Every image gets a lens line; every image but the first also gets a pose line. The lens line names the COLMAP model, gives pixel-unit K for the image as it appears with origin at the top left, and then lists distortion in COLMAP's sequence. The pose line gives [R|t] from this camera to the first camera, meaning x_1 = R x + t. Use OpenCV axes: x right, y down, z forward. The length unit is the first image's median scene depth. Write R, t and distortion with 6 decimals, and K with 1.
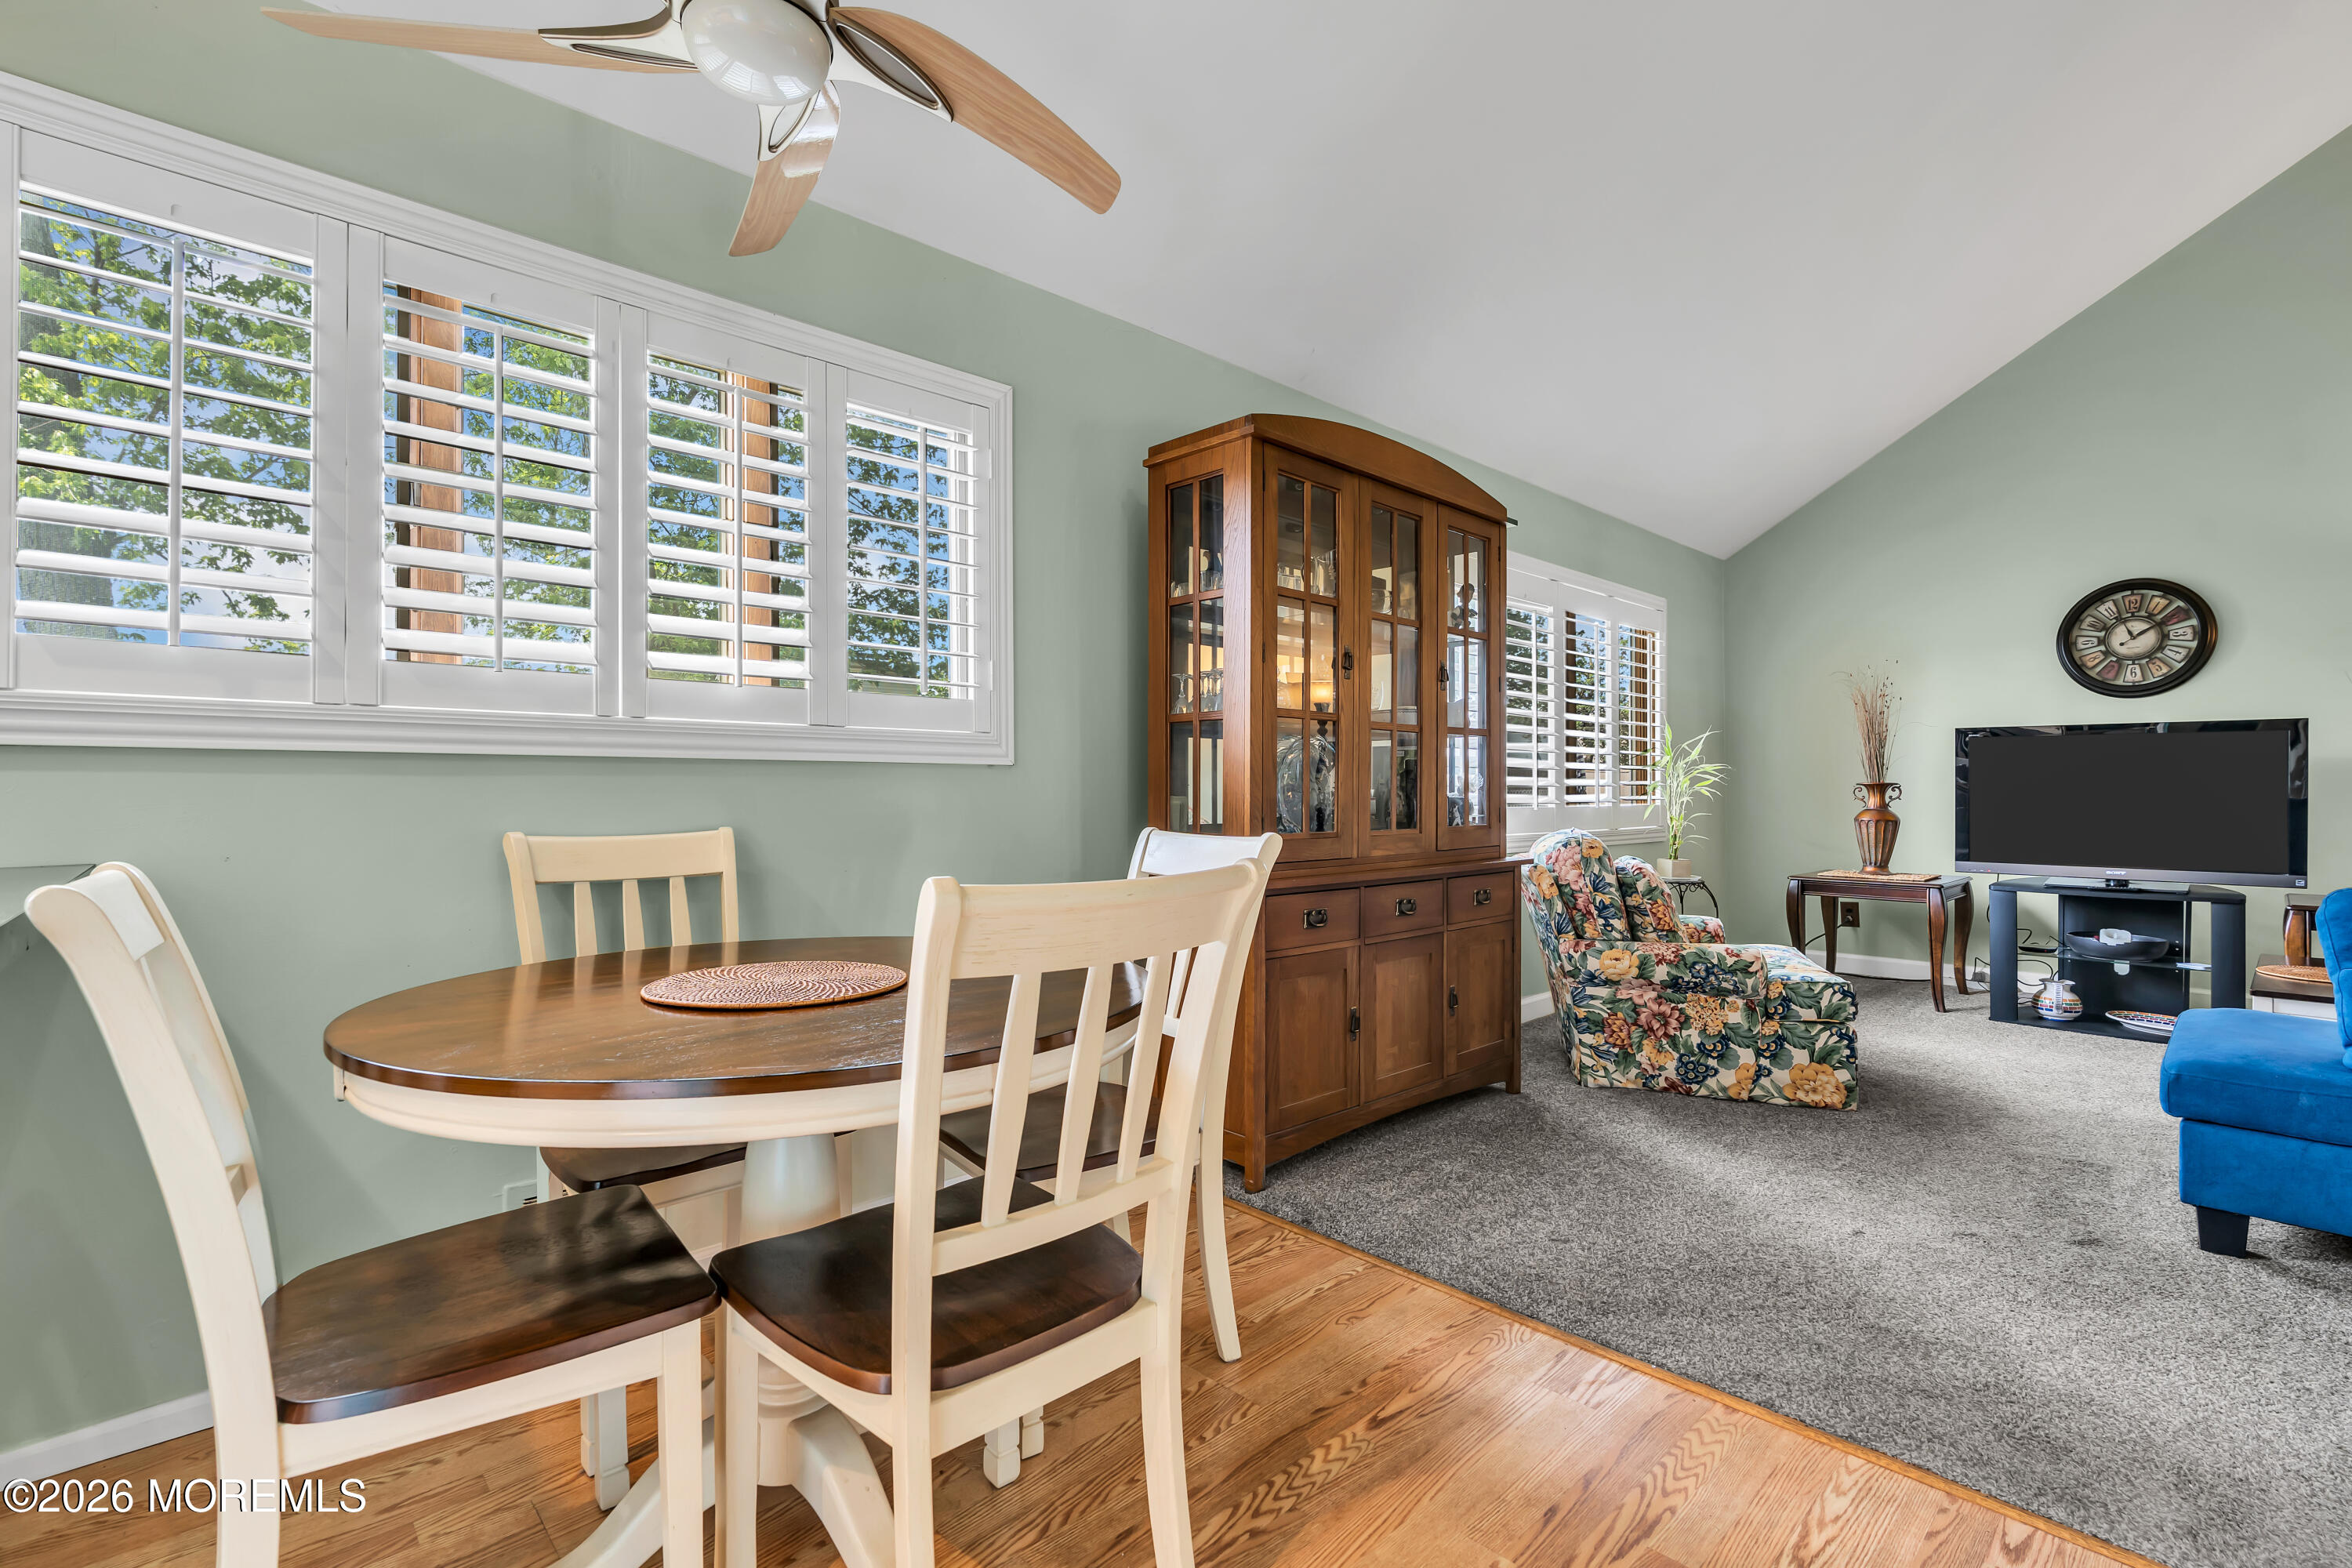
lens RADIAL K [[1057.1, 0, 1176.0], [0, 1057.1, 784.0], [0, 0, 1]] dist [0.000061, -0.000291]
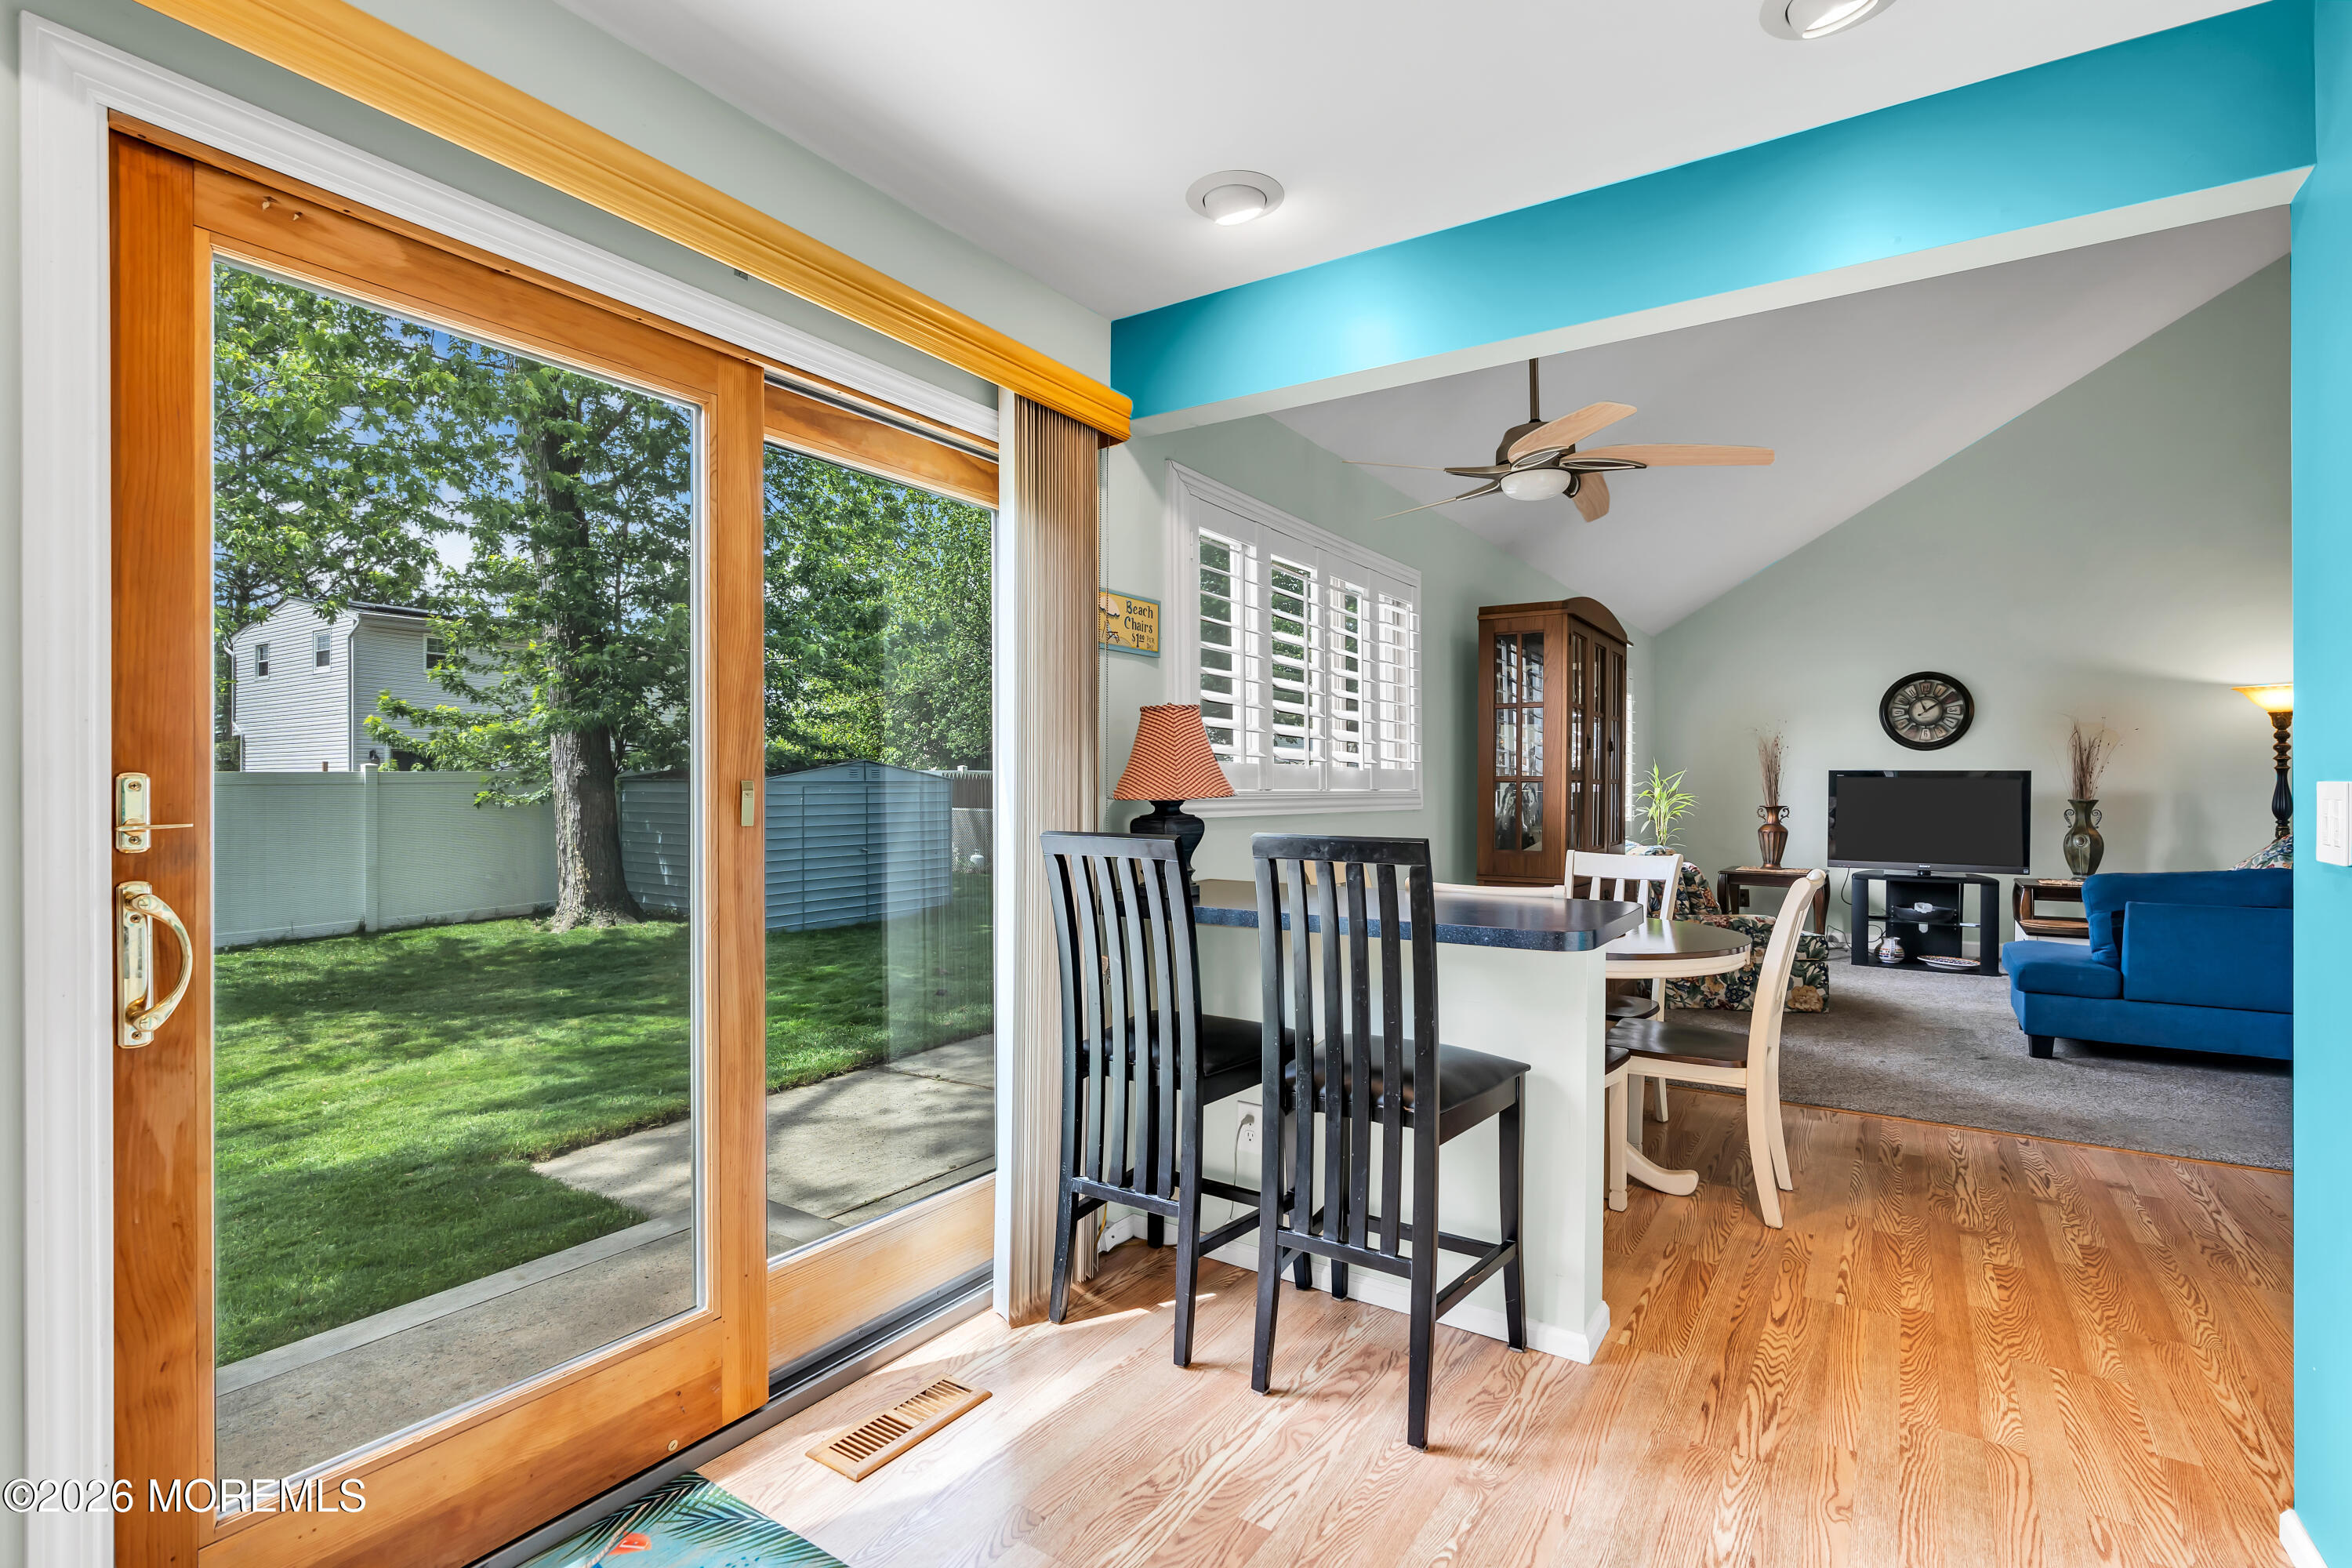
lens RADIAL K [[1128.3, 0, 1179.8], [0, 1128.3, 791.7], [0, 0, 1]] dist [0.000827, 0.000341]
pose [[0.971692, 0.003162, 0.236232, -0.550546], [-0.005797, 0.999928, 0.010460, -0.035784], [-0.236182, -0.011534, 0.971640, -0.342031]]
